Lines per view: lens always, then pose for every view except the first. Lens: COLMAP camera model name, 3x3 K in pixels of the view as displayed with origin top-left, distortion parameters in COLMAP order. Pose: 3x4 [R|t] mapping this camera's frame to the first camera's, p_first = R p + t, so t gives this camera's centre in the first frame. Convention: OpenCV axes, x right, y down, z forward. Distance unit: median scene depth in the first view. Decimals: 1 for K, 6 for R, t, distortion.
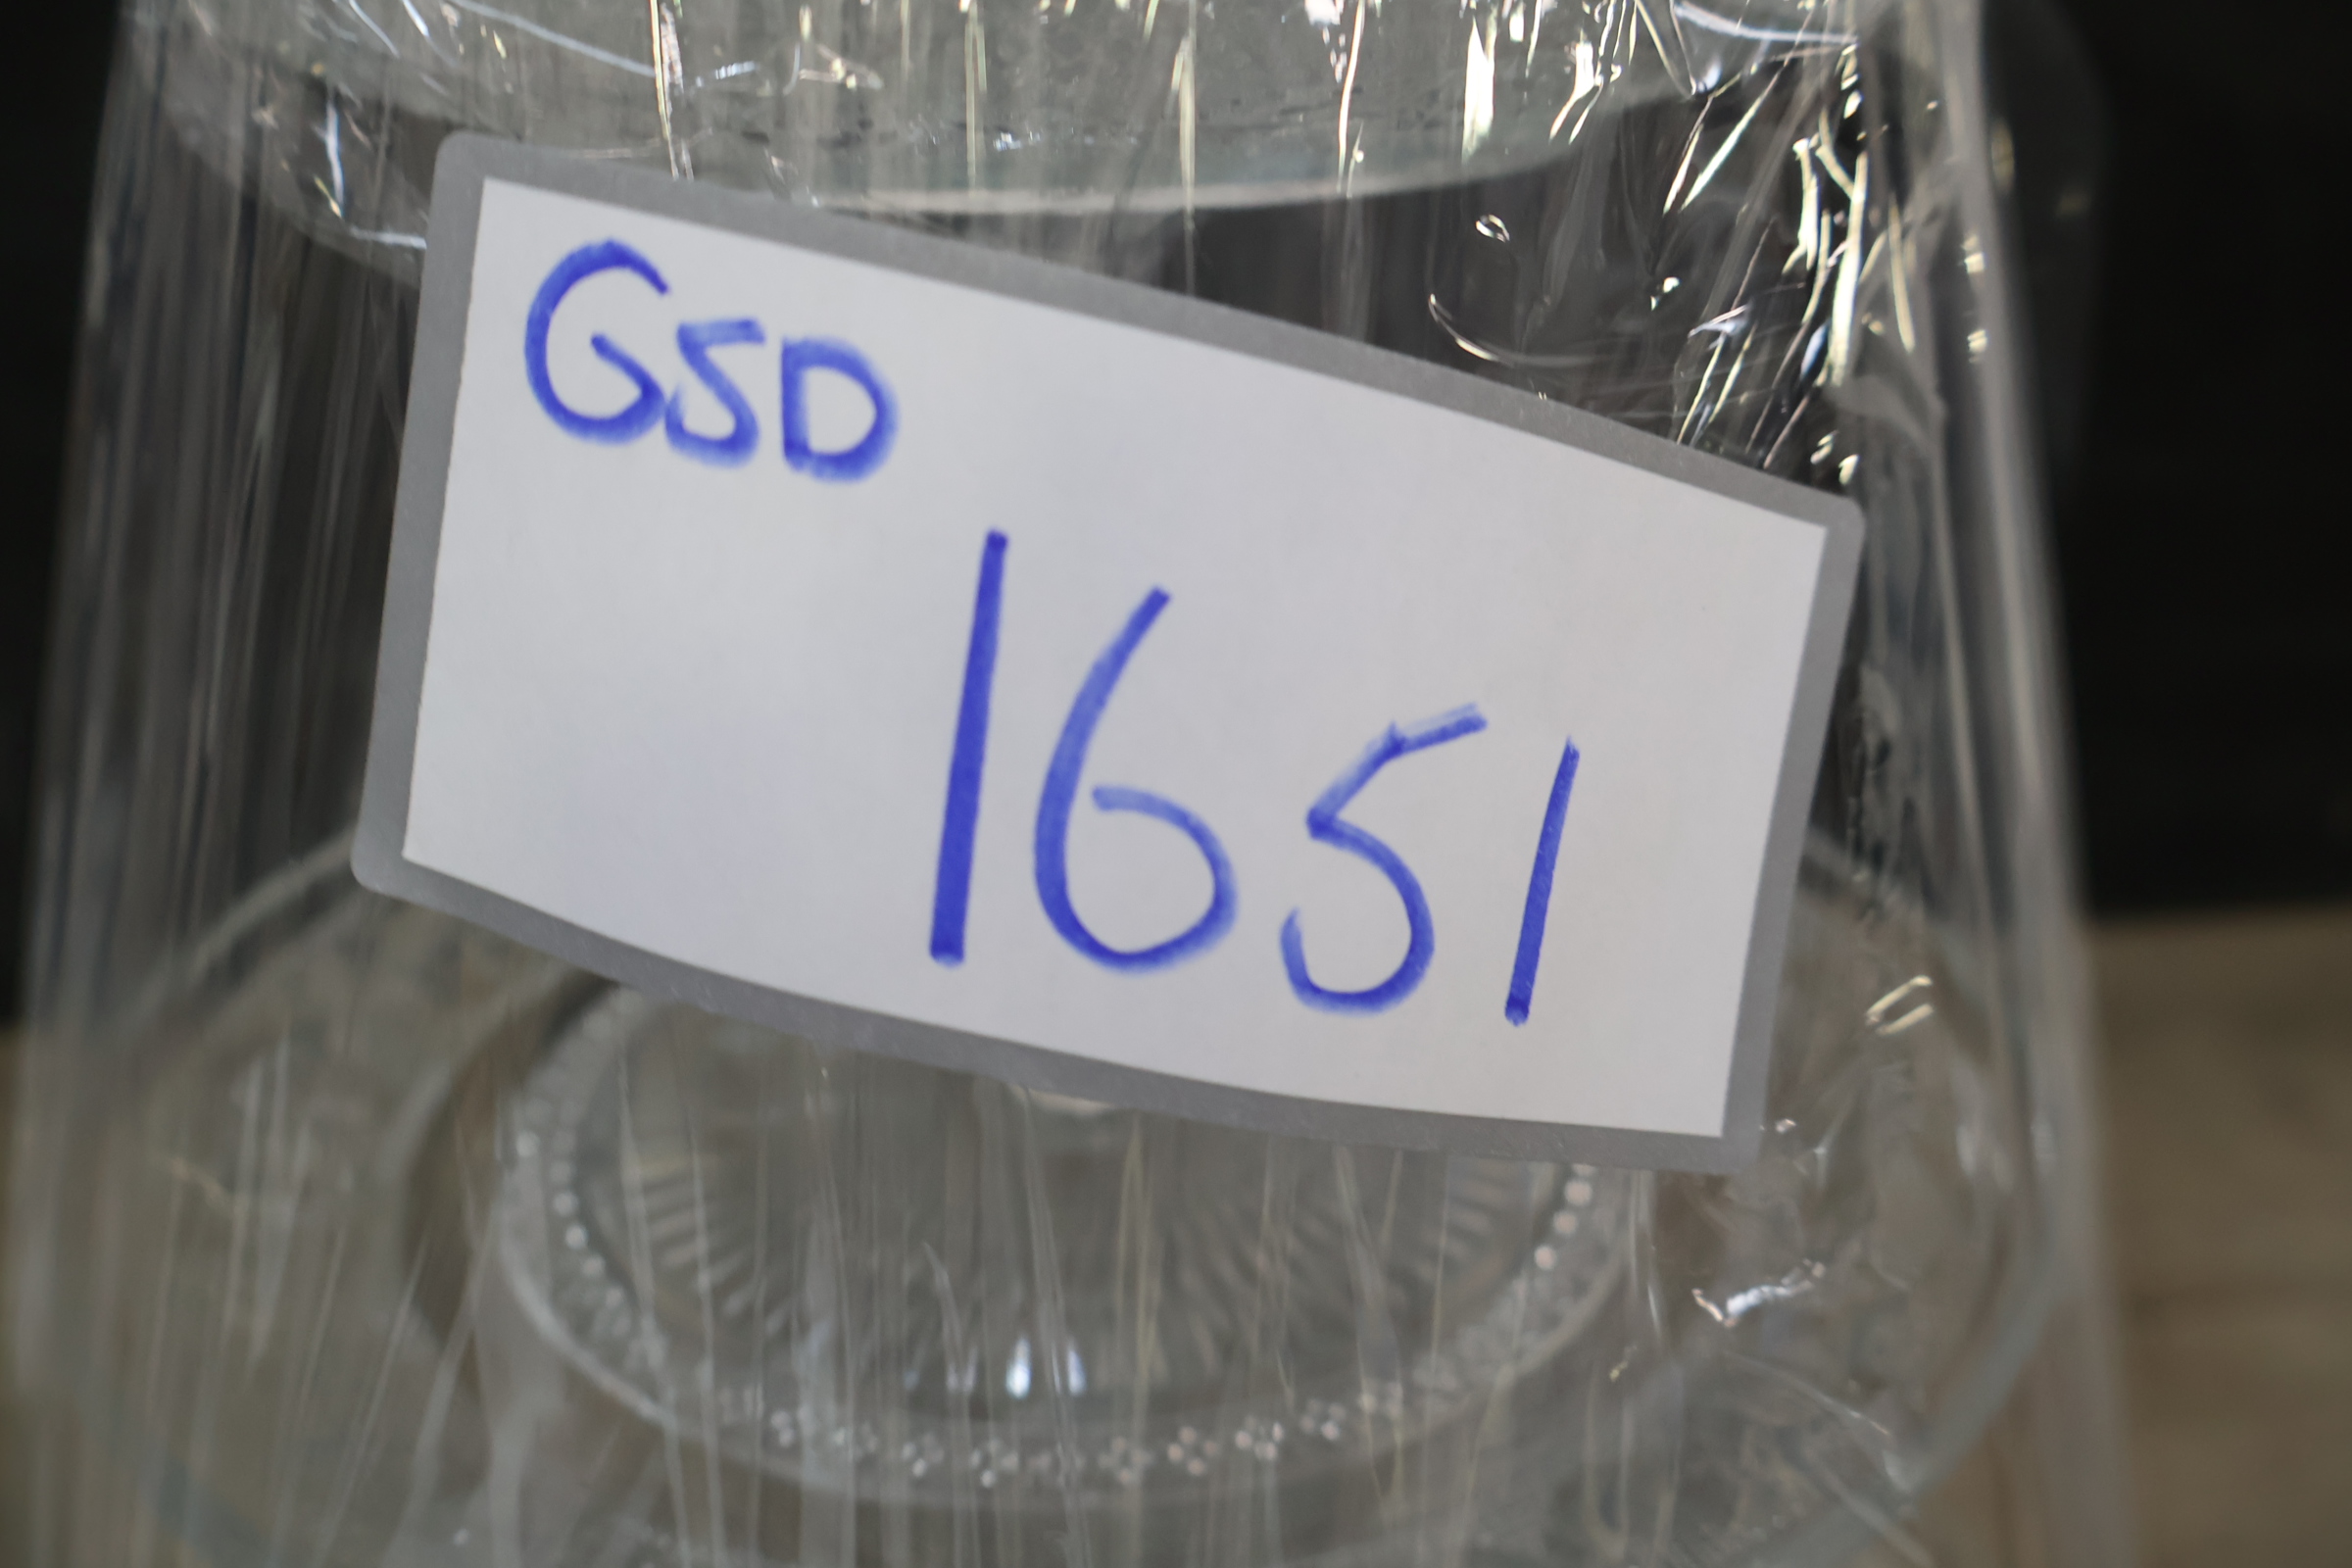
lens RADIAL K [[2024.6, 0, 1176.0], [0, 2024.6, 784.0], [0, 0, 1]] dist [0.008261, 0.000912]
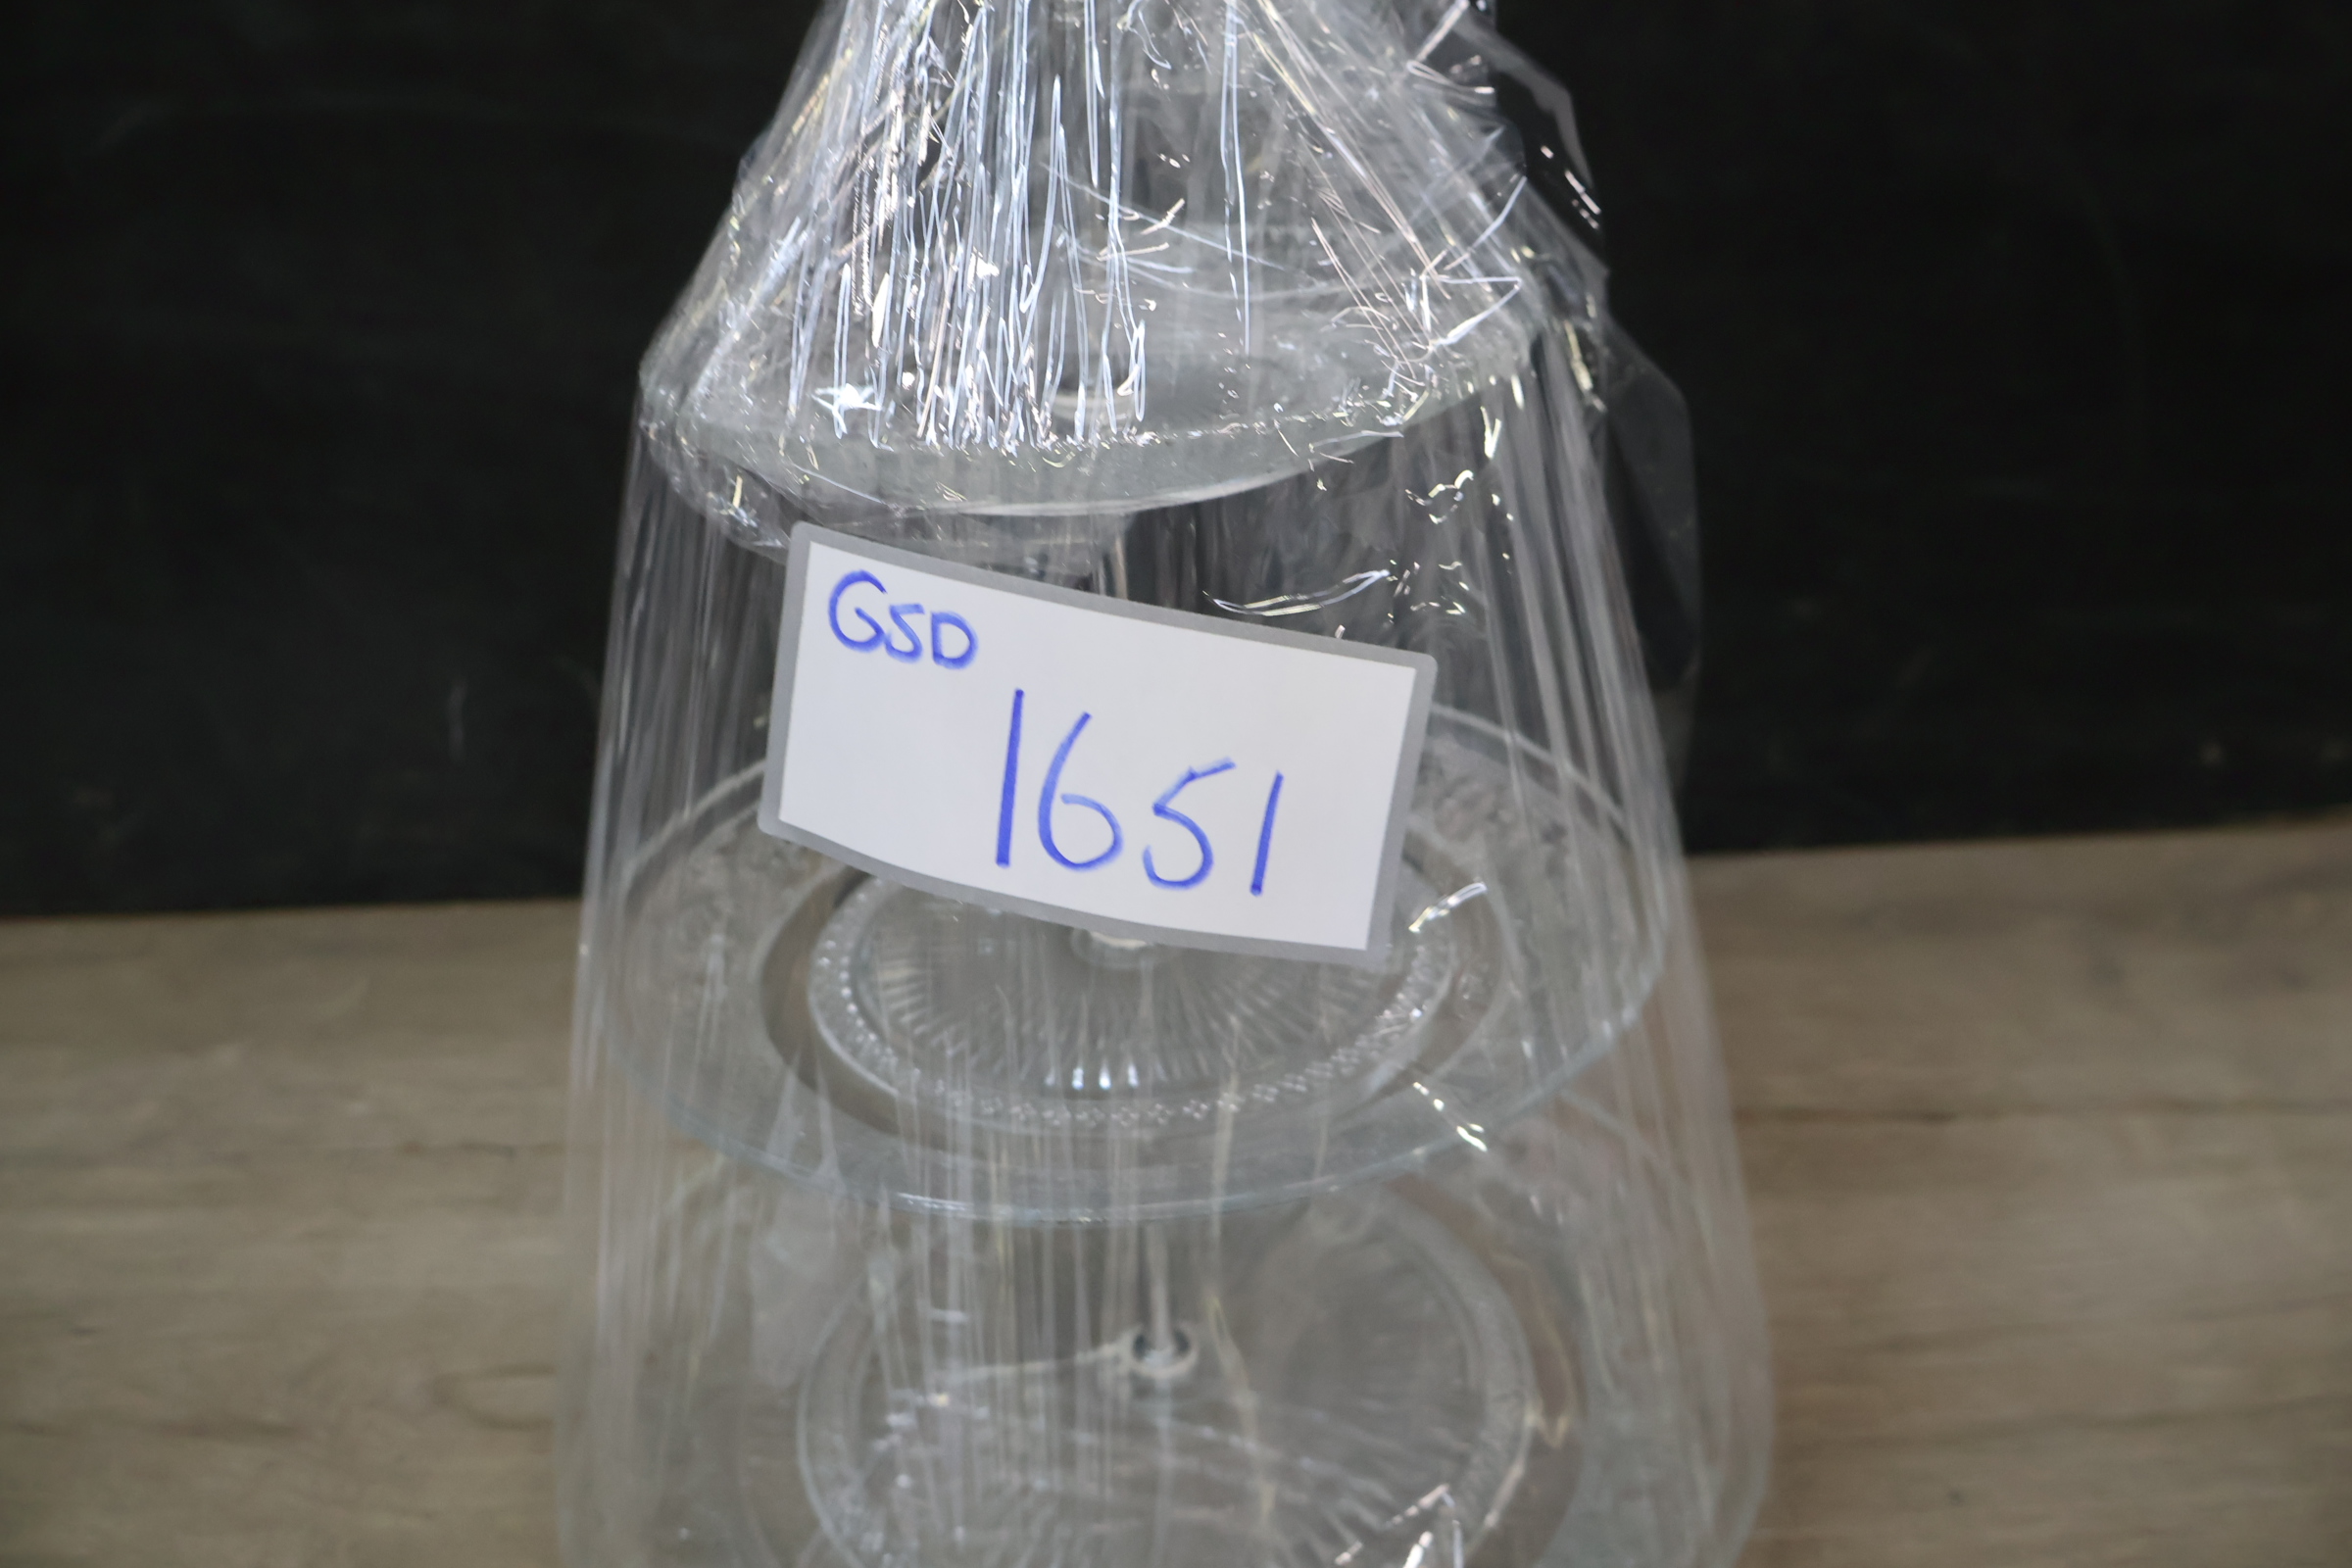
lens RADIAL K [[2024.6, 0, 1176.0], [0, 2024.6, 784.0], [0, 0, 1]] dist [0.008261, 0.000912]
pose [[0.992088, 0.004329, -0.125466, 0.387609], [0.002365, 0.998583, 0.053158, -0.135353], [0.125519, -0.053034, 0.990673, -1.330775]]
